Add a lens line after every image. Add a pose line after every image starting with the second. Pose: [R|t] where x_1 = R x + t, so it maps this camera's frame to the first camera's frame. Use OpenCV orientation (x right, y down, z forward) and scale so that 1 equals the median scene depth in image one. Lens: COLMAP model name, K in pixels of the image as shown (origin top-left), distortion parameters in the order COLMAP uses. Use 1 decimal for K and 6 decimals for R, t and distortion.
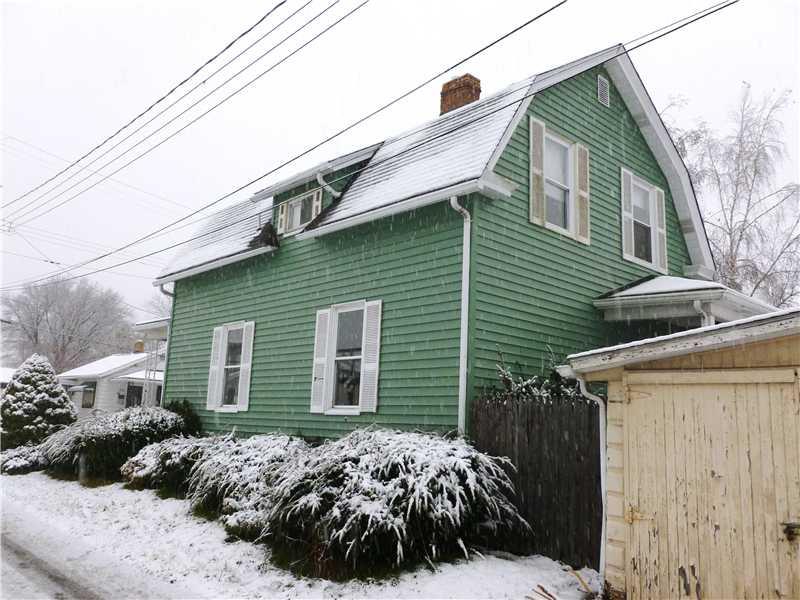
lens RADIAL K [[680.2, 0, 396.9], [0, 680.2, 299.3], [0, 0, 1]] dist [-0.048103, 0.022985]
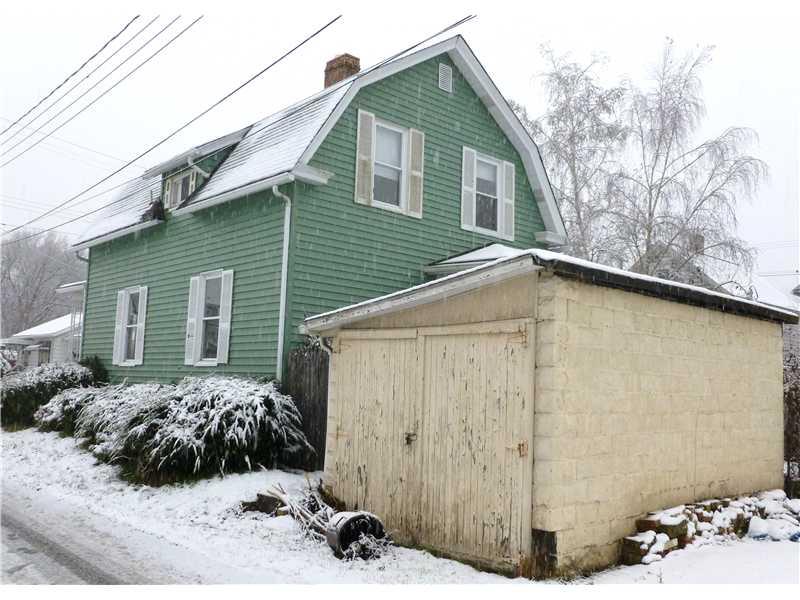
lens RADIAL K [[742.5, 0, 393.8], [0, 742.5, 306.0], [0, 0, 1]] dist [-0.043041, 0.000000]
pose [[0.999921, -0.008249, -0.009528, 0.249278], [0.008967, 0.996915, 0.077976, -0.031411], [0.008855, -0.078056, 0.996910, -0.266259]]
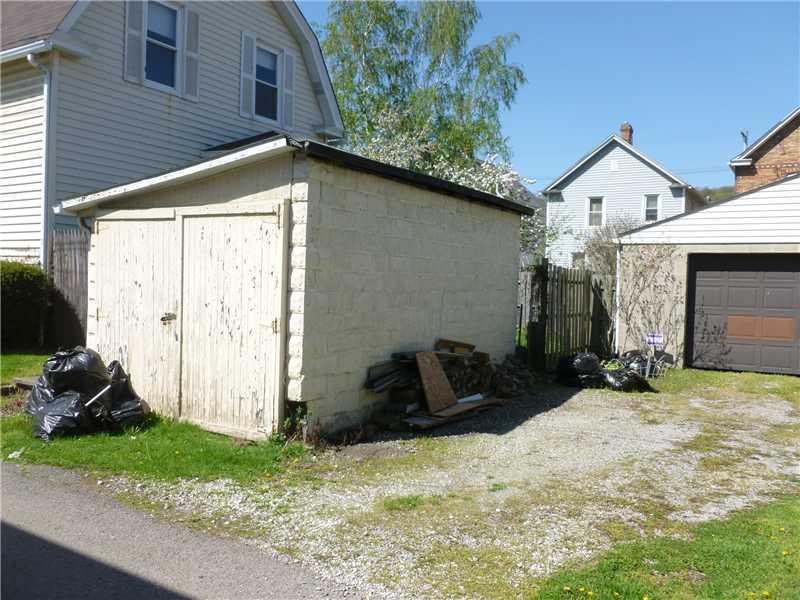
lens RADIAL K [[680.2, 0, 399.2], [0, 680.2, 304.1], [0, 0, 1]] dist [-0.048103, 0.022985]
pose [[0.960944, -0.021245, 0.275925, 0.290085], [-0.042892, 0.973567, 0.224338, -0.018821], [-0.273397, -0.227411, 0.934633, -0.235587]]
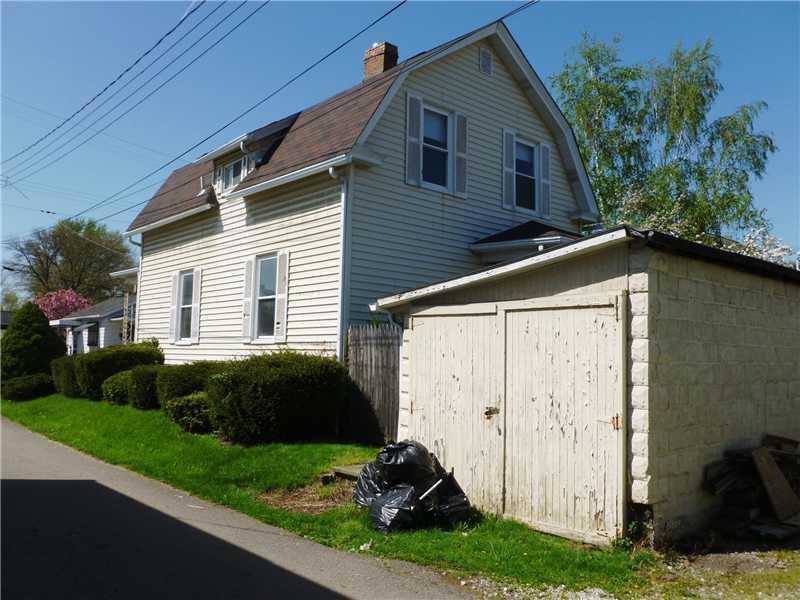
lens RADIAL K [[680.2, 0, 400.9], [0, 680.2, 300.5], [0, 0, 1]] dist [-0.048103, 0.022985]
pose [[0.999604, -0.024157, -0.014397, 0.181508], [0.025485, 0.994601, 0.100593, -0.025025], [0.011890, -0.100920, 0.994823, -0.210550]]
